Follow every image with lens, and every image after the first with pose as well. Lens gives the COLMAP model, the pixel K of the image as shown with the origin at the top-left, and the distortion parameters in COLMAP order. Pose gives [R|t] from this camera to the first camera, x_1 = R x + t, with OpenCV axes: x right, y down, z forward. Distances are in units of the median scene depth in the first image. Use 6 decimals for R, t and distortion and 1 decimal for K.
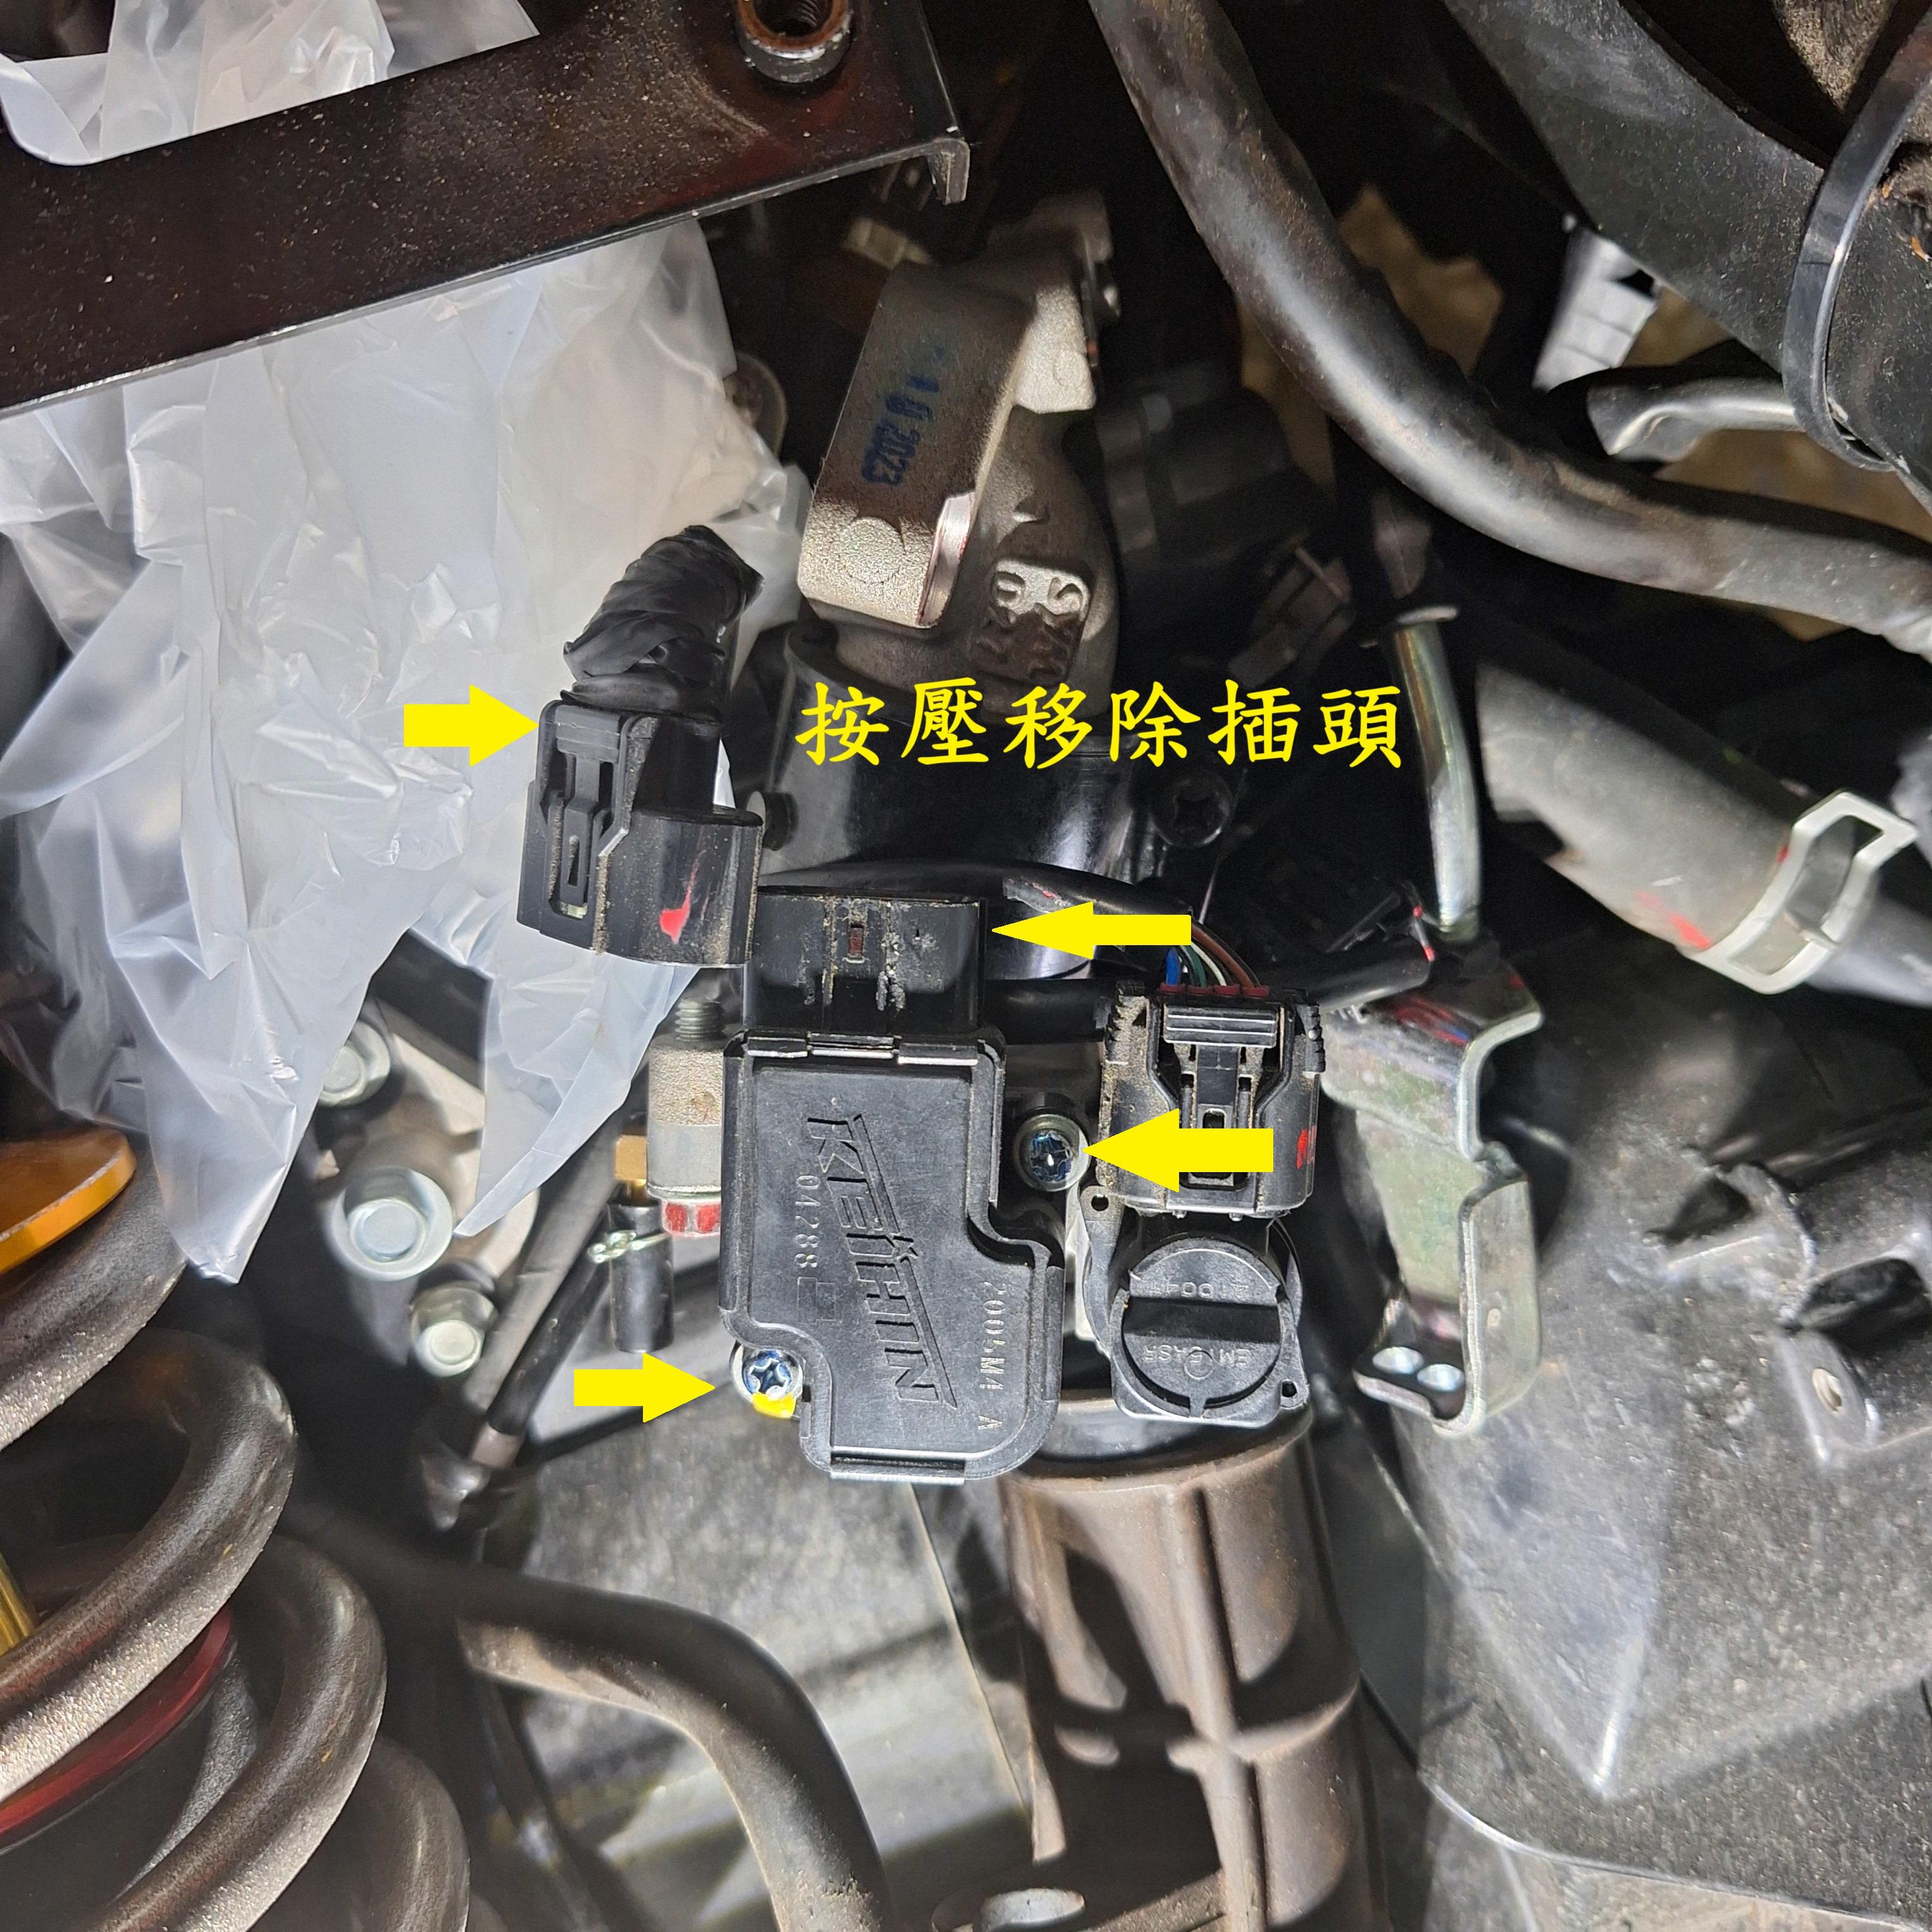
lens RADIAL K [[1787.7, 0, 983.9], [0, 1787.7, 985.9], [0, 0, 1]] dist [-0.013085, 0.000000]
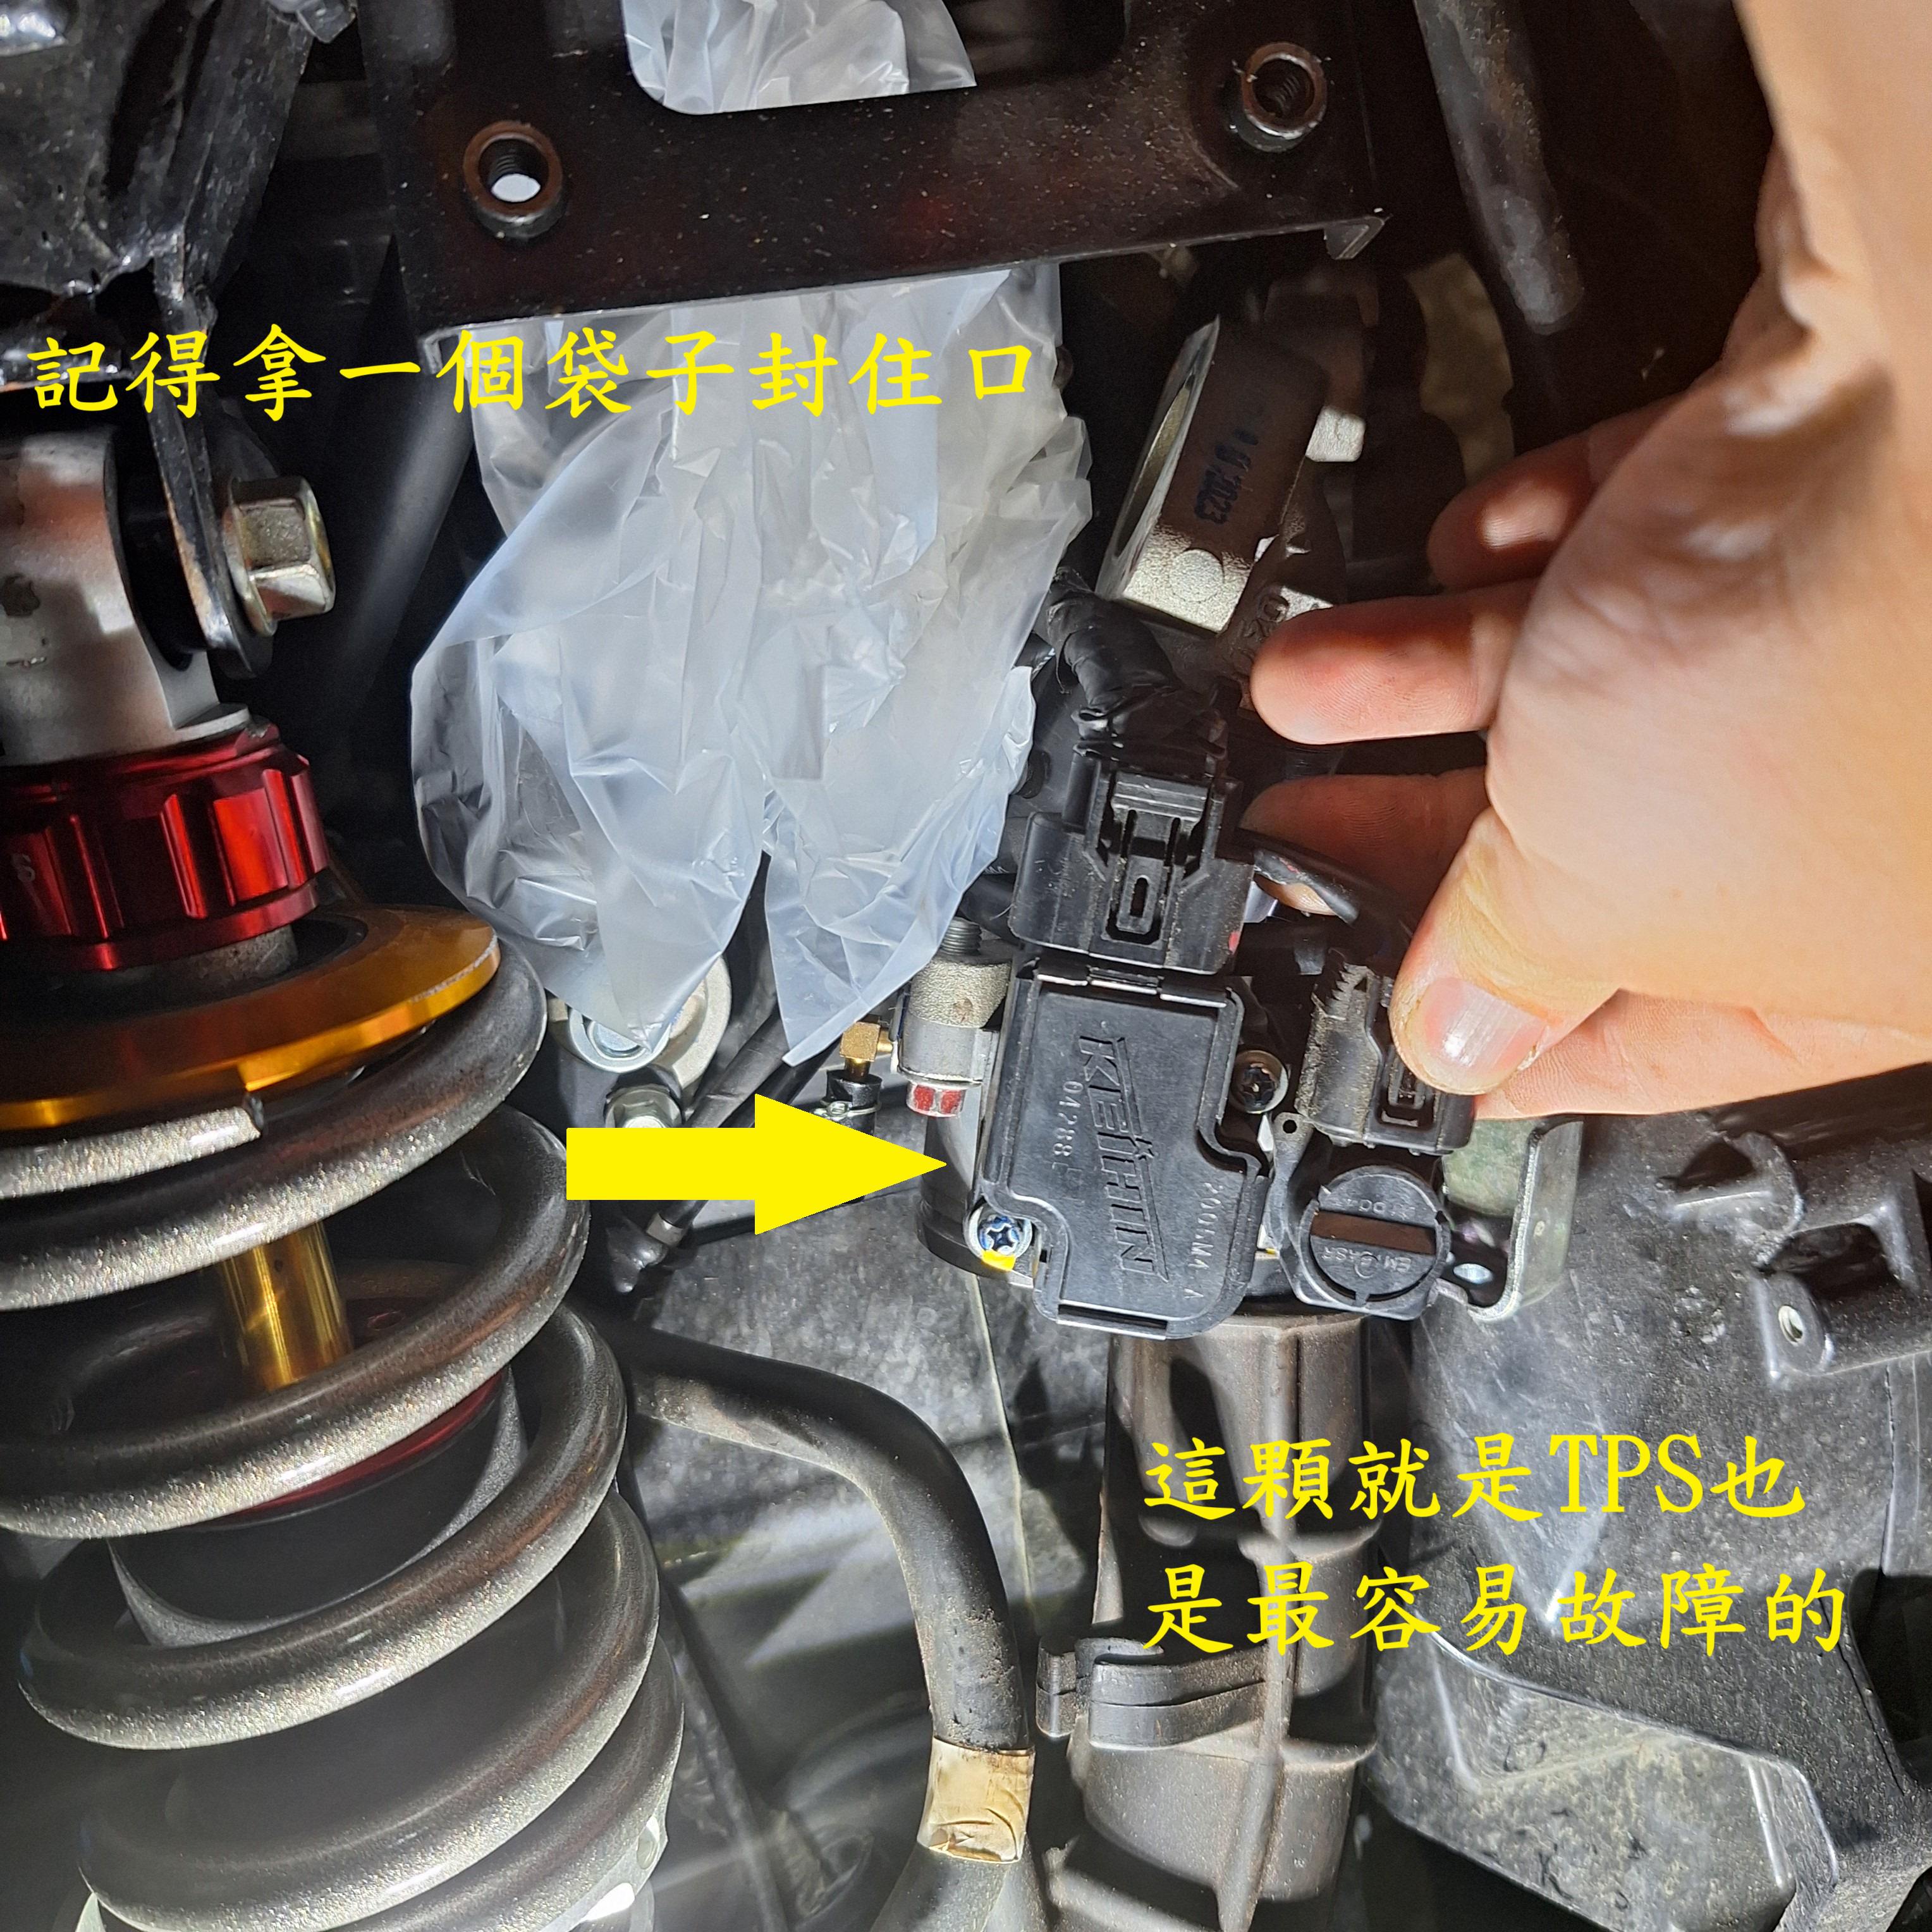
lens RADIAL K [[1787.7, 0, 926.4], [0, 1787.7, 967.0], [0, 0, 1]] dist [-0.013085, 0.000000]
pose [[0.986654, 0.142288, 0.079175, -0.236170], [-0.145630, 0.988603, 0.038155, 0.024414], [-0.072843, -0.049176, 0.996130, -0.156859]]
